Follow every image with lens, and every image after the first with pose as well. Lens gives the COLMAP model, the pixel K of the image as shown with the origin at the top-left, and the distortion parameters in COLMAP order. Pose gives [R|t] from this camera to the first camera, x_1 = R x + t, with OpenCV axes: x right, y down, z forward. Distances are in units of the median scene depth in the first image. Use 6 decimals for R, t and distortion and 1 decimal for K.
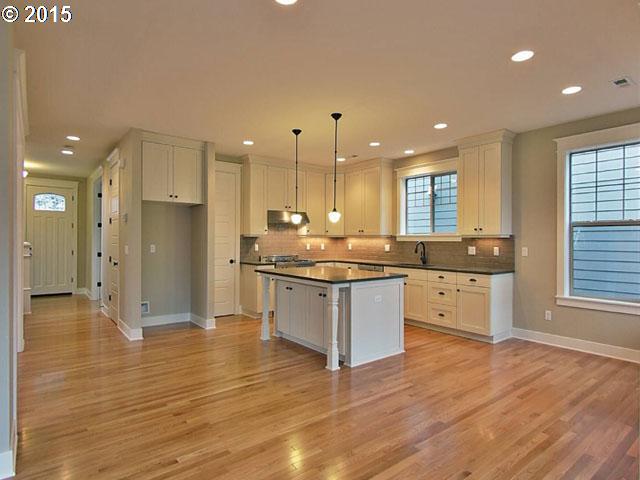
lens RADIAL K [[365.6, 0, 320.6], [0, 365.6, 239.3], [0, 0, 1]] dist [-0.000093, -0.000036]
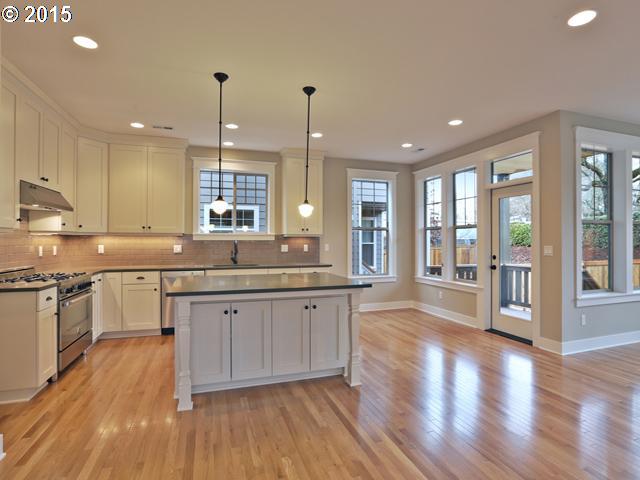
lens RADIAL K [[341.8, 0, 319.8], [0, 341.8, 226.4], [0, 0, 1]] dist [0.000041, 0.000136]
pose [[0.340483, 0.030905, 0.939743, -0.452152], [-0.001032, 0.999471, -0.032495, -0.002135], [-0.940250, 0.010094, 0.340335, 0.452054]]
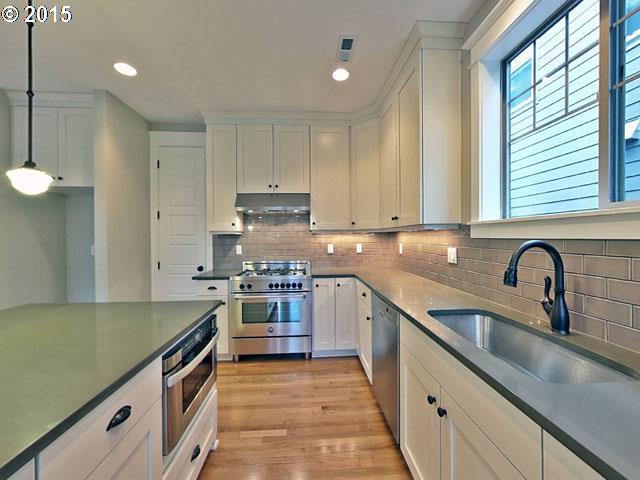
lens RADIAL K [[252.2, 0, 320.8], [0, 252.2, 239.6], [0, 0, 1]] dist [0.001618, -0.000018]
pose [[0.823060, -0.009155, -0.567881, 0.230934], [0.014247, 0.999888, 0.004529, 0.003045], [0.567776, -0.011819, 0.823098, 0.715814]]
